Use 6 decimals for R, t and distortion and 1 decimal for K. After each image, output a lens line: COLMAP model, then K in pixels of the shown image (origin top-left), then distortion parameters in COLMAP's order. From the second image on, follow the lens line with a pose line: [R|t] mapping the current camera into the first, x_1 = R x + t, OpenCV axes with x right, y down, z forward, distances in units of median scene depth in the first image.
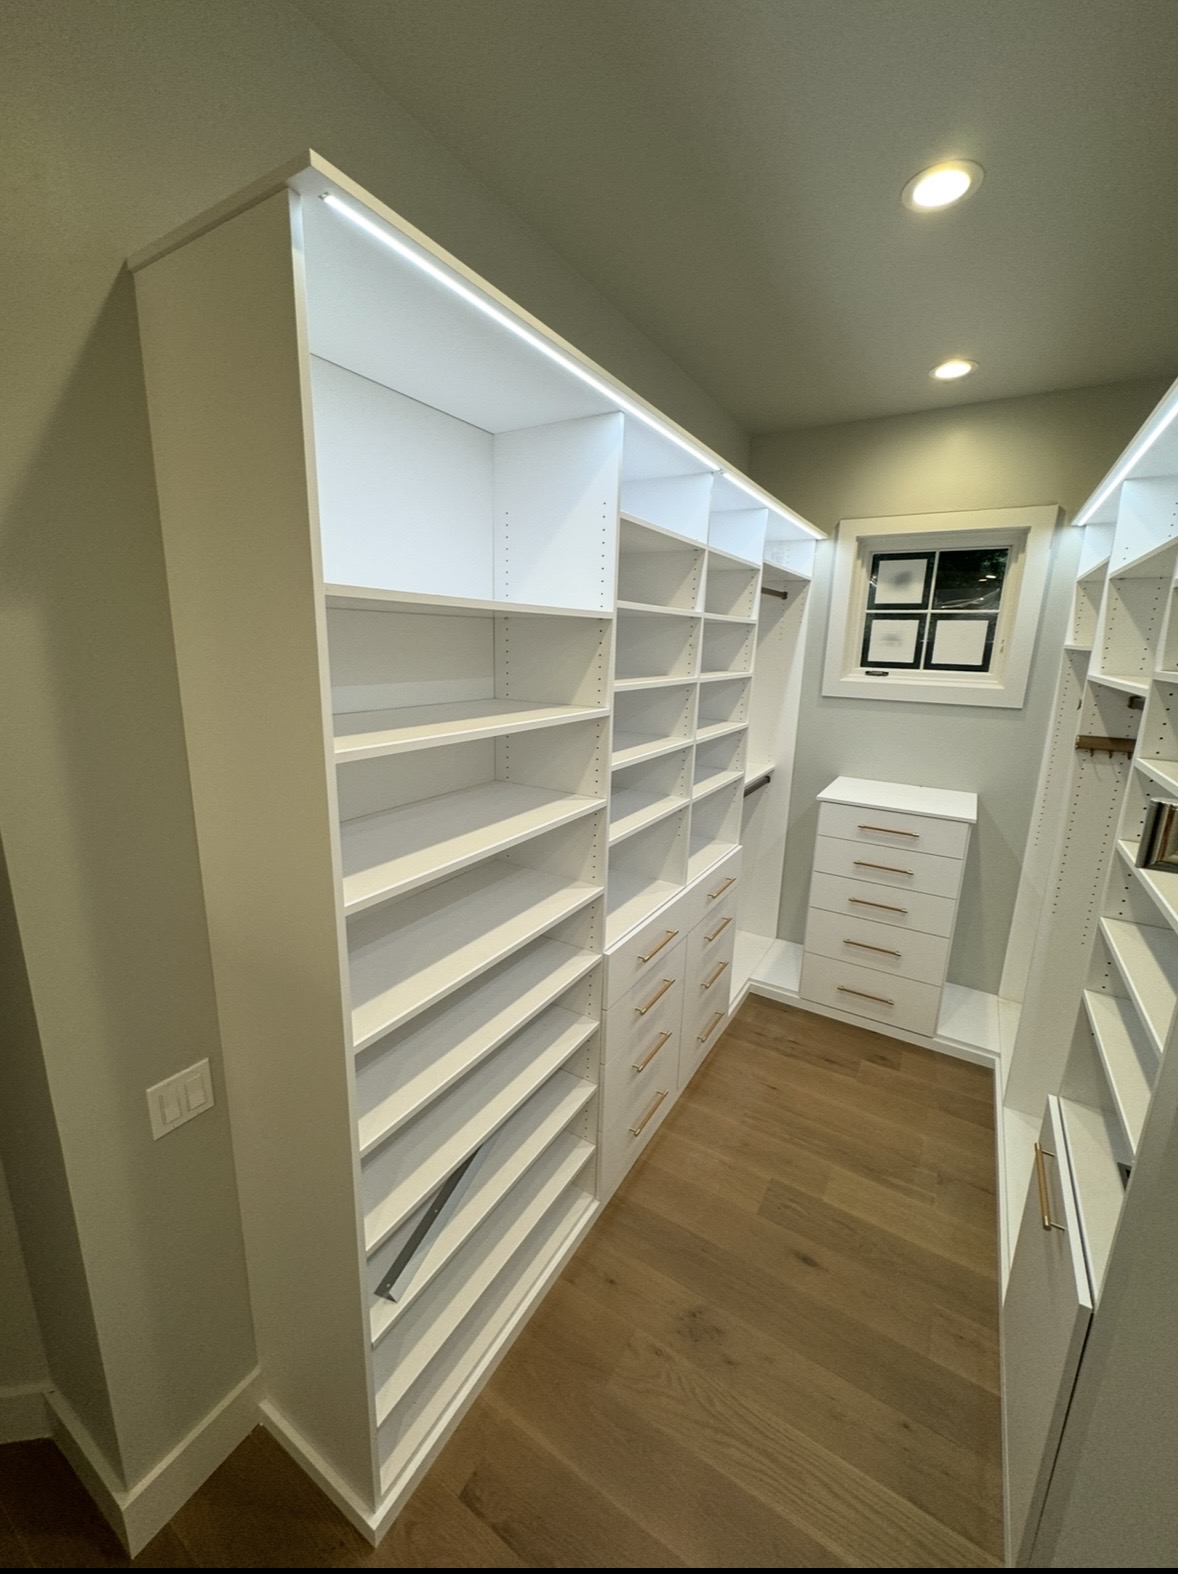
lens RADIAL K [[627.9, 0, 589.0], [0, 627.9, 787.0], [0, 0, 1]] dist [-0.000815, 0.000072]
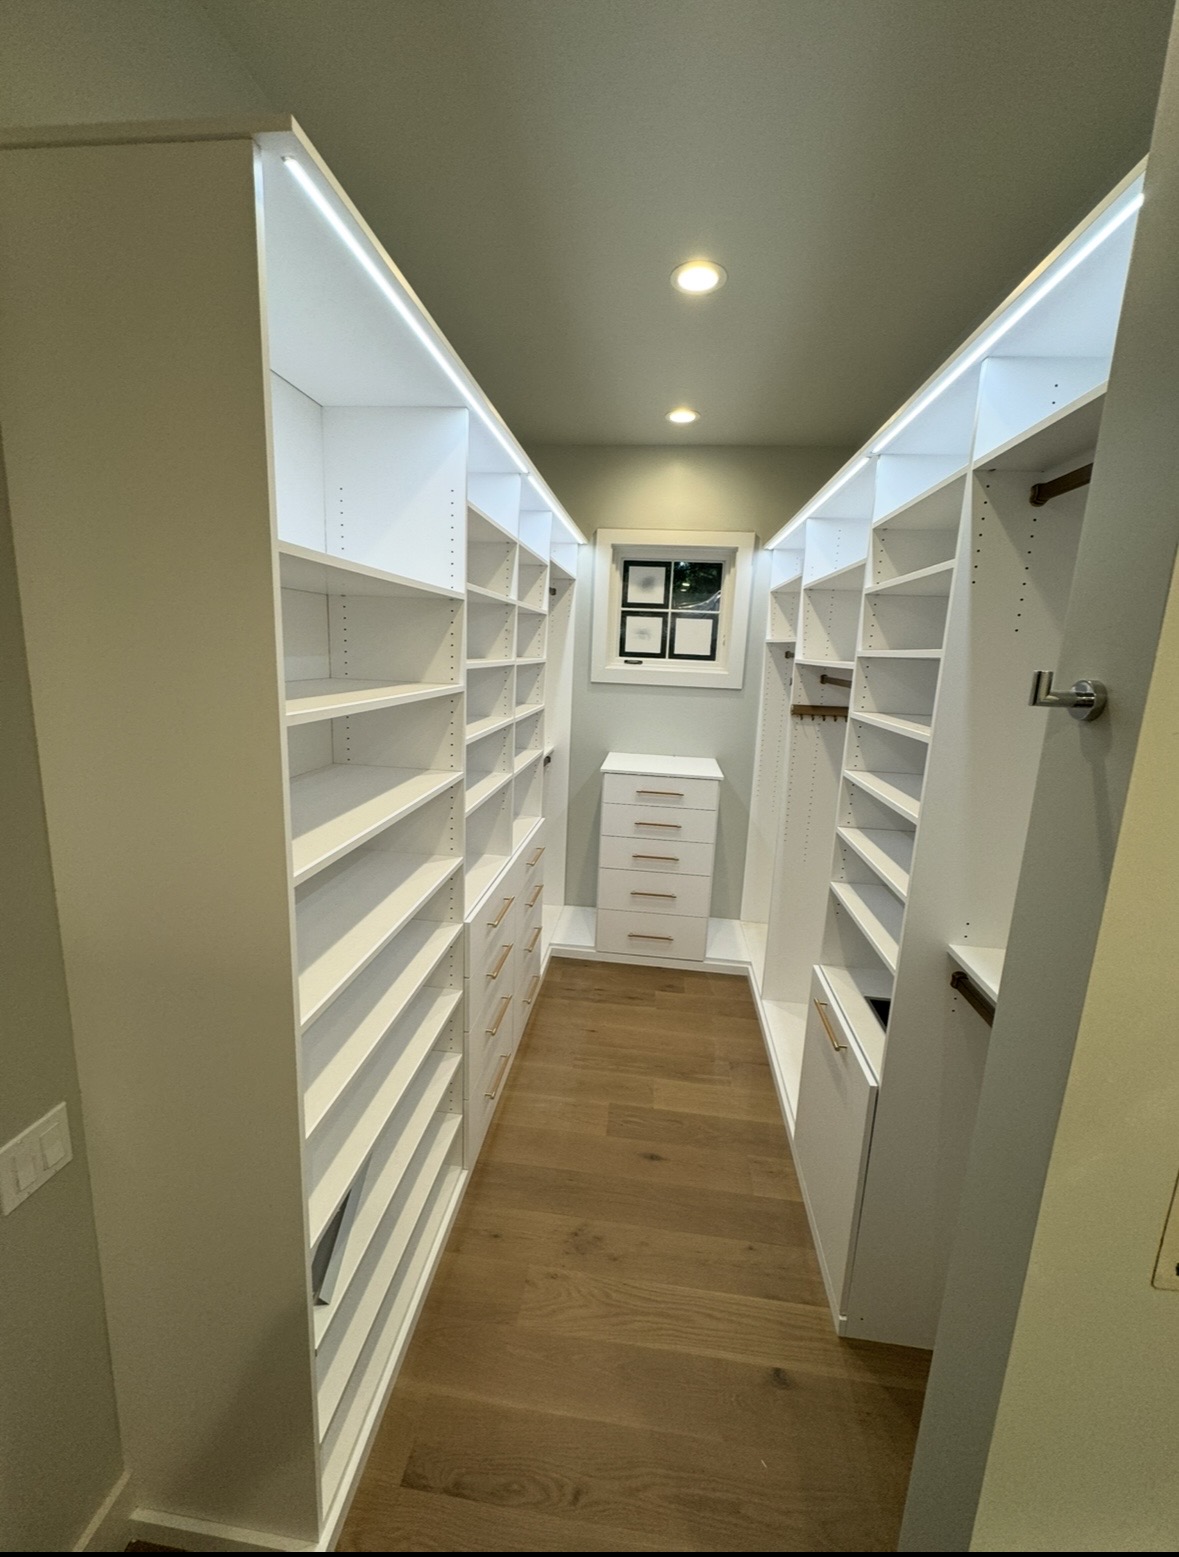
lens RADIAL K [[630.7, 0, 589.5], [0, 630.7, 772.0], [0, 0, 1]] dist [-0.001283, -0.000126]
pose [[0.906244, -0.067742, 0.417292, -0.160564], [0.076857, 0.997029, -0.005056, 0.030270], [-0.415709, 0.036653, 0.908759, -0.032019]]
